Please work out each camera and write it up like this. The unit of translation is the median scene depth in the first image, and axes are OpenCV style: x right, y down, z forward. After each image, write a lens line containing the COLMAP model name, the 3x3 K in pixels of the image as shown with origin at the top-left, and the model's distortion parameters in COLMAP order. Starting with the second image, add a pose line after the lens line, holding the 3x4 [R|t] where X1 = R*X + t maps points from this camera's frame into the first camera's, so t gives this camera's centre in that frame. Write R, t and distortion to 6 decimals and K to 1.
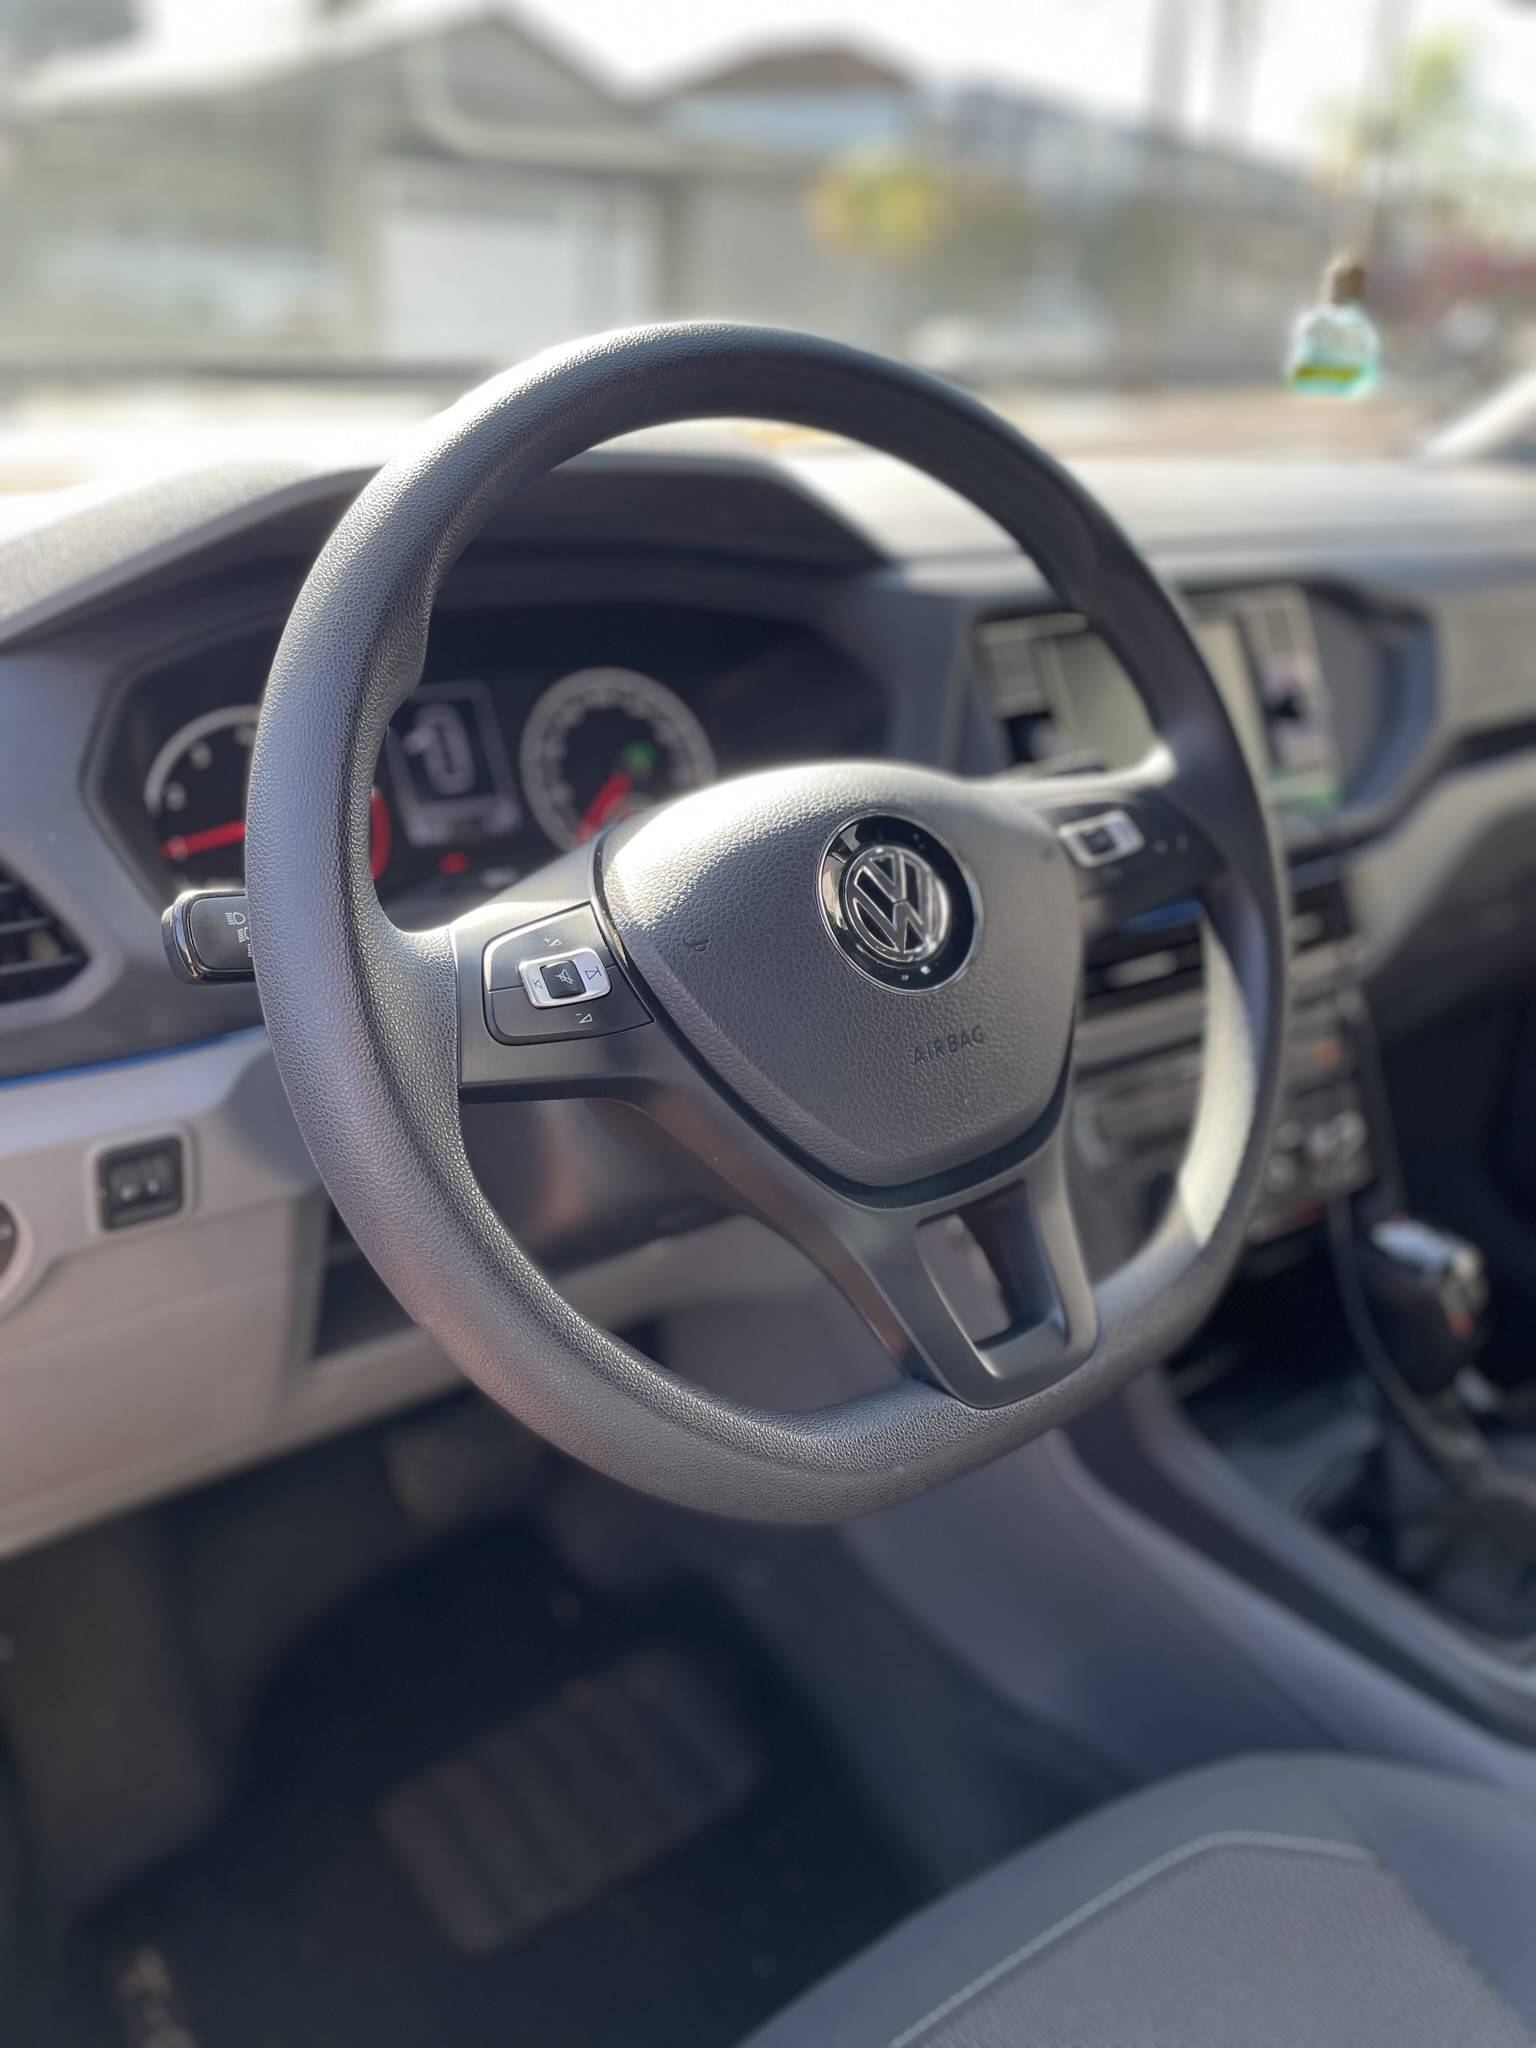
lens RADIAL K [[1530.9, 0, 769.2], [0, 1530.9, 998.3], [0, 0, 1]] dist [0.092050, -0.117974]
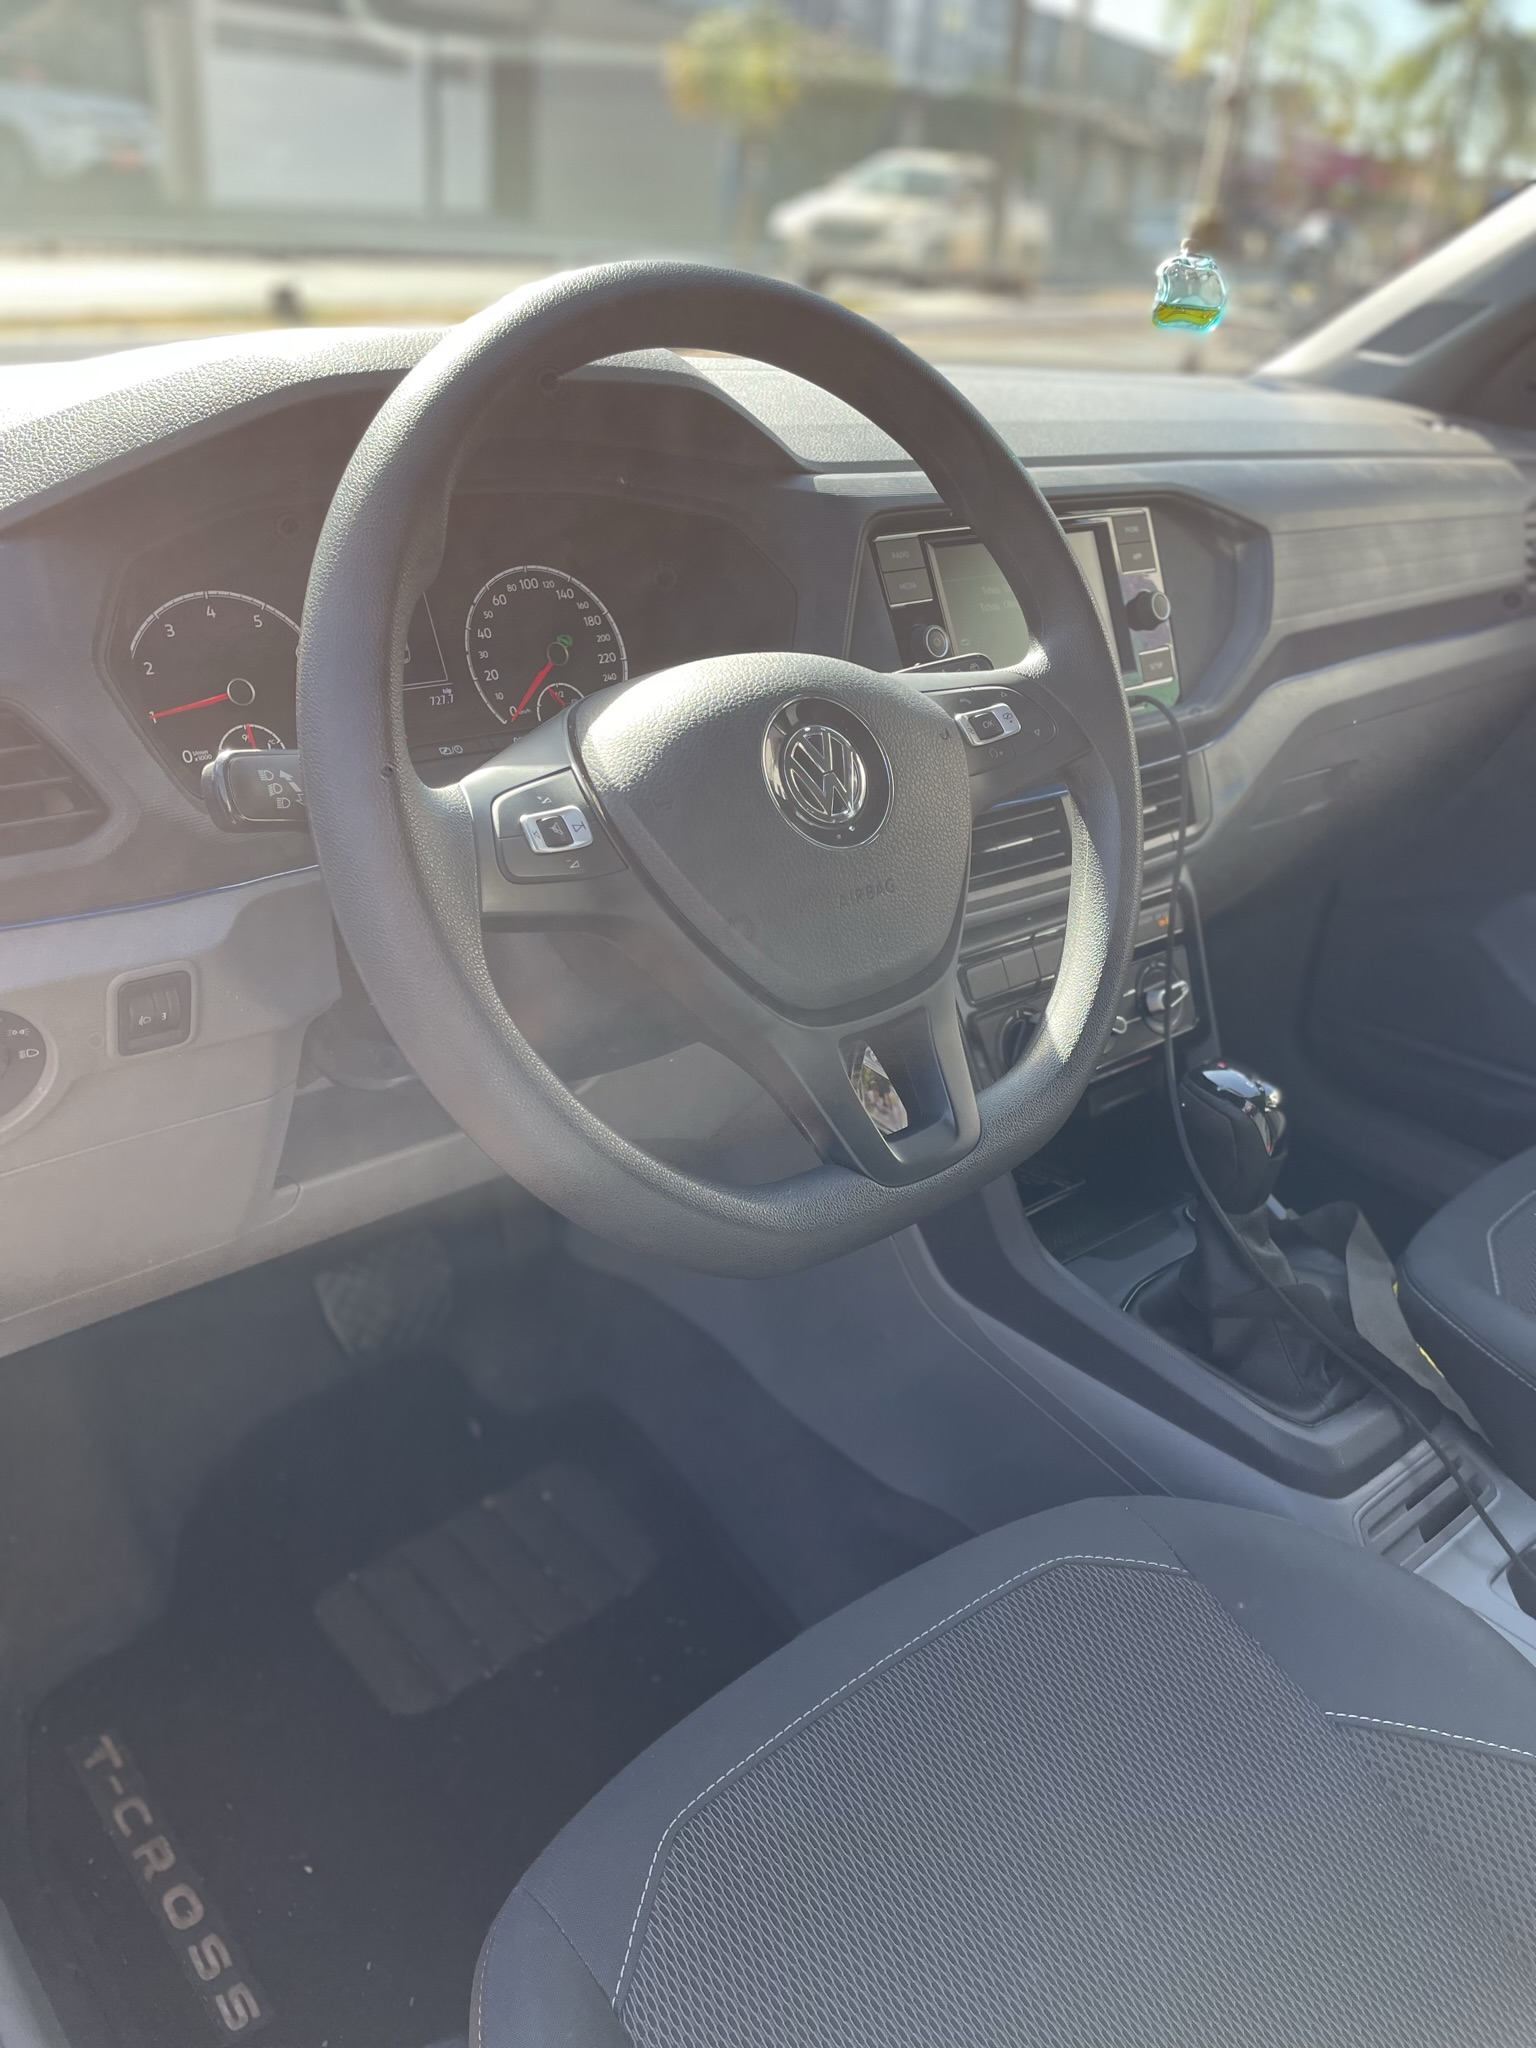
lens RADIAL K [[1530.9, 0, 769.2], [0, 1530.9, 998.3], [0, 0, 1]] dist [0.092050, -0.117974]
pose [[0.995164, 0.002033, 0.098209, -0.068057], [-0.008911, 0.997532, 0.069653, 0.026169], [-0.097825, -0.070191, 0.992725, -0.170891]]
